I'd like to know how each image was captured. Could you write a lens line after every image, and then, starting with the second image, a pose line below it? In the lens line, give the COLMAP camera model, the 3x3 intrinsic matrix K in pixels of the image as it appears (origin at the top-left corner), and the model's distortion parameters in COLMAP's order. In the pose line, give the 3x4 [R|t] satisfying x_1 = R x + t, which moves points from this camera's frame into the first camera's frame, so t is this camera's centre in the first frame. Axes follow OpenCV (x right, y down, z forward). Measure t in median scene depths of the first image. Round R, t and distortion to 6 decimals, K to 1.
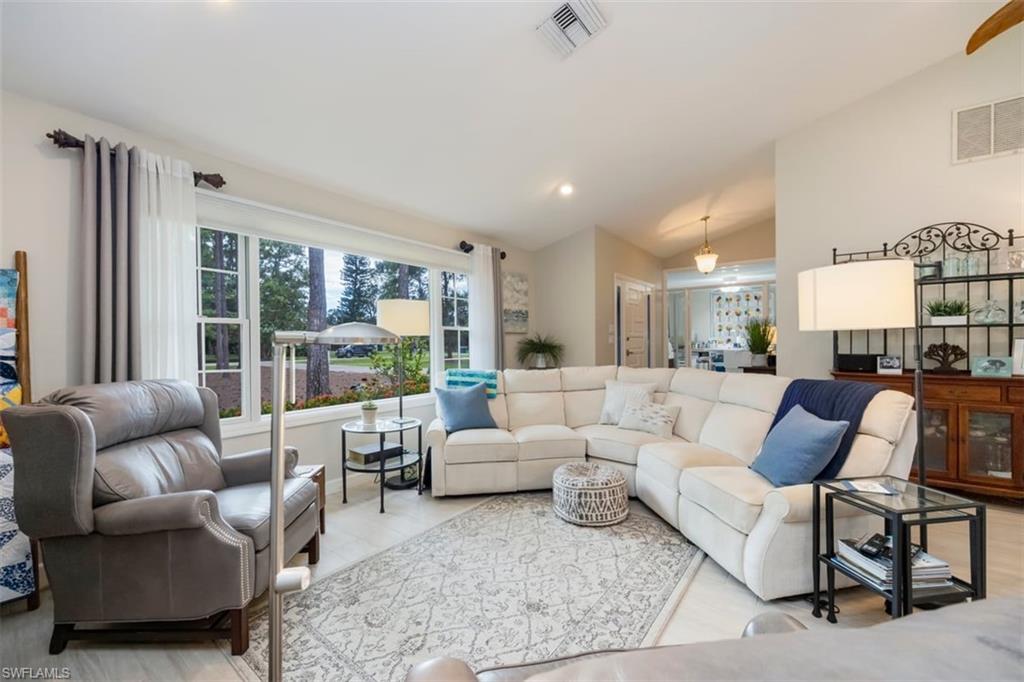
lens RADIAL K [[408.8, 0, 512.1], [0, 408.8, 346.1], [0, 0, 1]] dist [-0.003992, -0.000134]
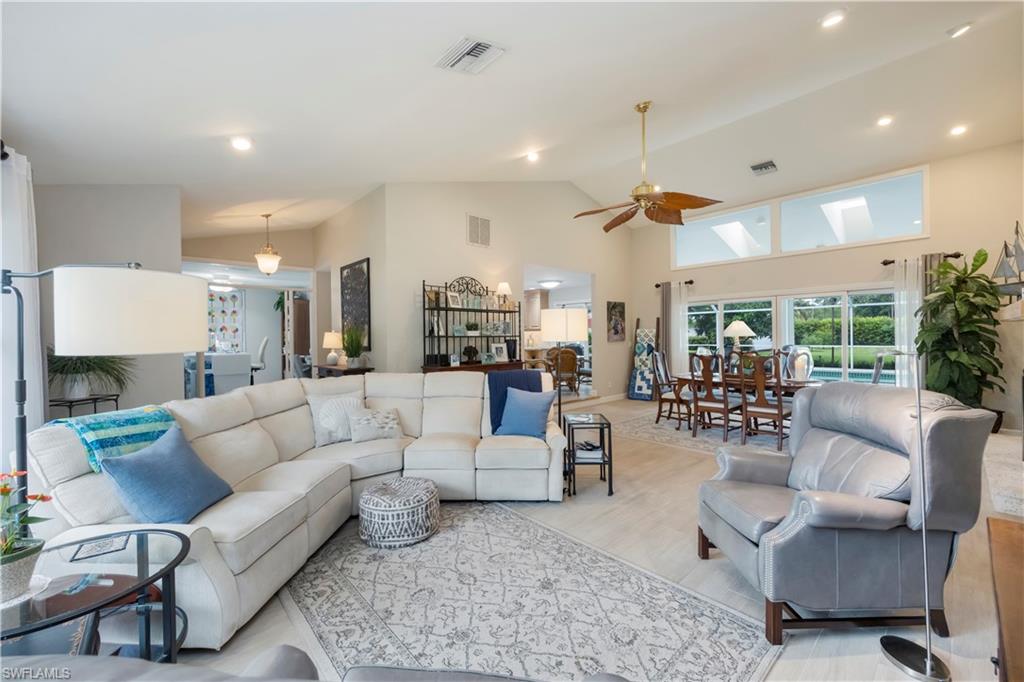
lens RADIAL K [[411.0, 0, 513.6], [0, 411.0, 337.5], [0, 0, 1]] dist [-0.006770, -0.000013]
pose [[0.179219, 0.004980, 0.983797, -0.639153], [0.018335, 0.999797, -0.008401, -0.026272], [-0.983638, 0.019543, 0.179091, 0.509064]]
